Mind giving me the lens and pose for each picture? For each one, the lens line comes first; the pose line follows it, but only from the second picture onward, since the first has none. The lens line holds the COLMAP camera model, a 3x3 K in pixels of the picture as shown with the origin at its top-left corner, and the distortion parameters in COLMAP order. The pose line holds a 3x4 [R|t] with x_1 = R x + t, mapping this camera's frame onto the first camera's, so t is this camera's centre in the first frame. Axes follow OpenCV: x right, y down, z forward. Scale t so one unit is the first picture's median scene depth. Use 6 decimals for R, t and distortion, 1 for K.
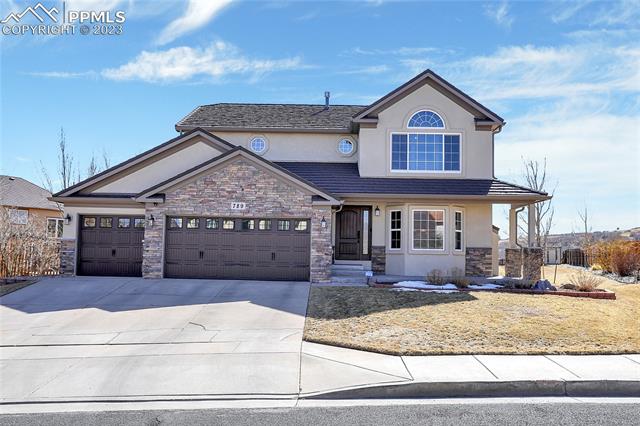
lens RADIAL K [[549.0, 0, 321.8], [0, 549.0, 213.3], [0, 0, 1]] dist [0.017152, 0.008471]
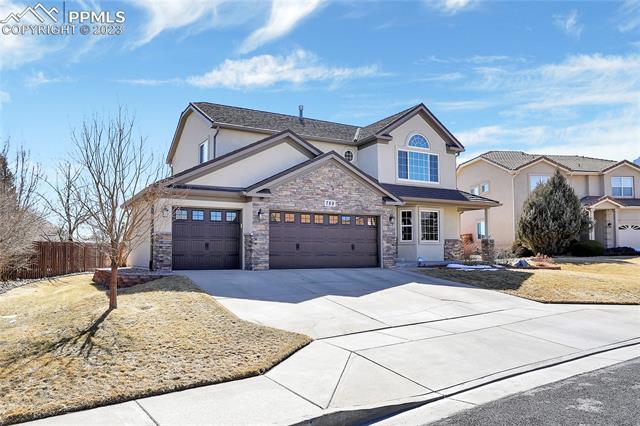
lens RADIAL K [[470.6, 0, 320.0], [0, 470.6, 215.9], [0, 0, 1]] dist [0.011987, 0.000203]
pose [[0.864588, 0.020401, 0.502066, -0.626541], [-0.024426, 0.999701, 0.001441, 0.011229], [-0.501887, -0.013509, 0.864828, 0.162997]]
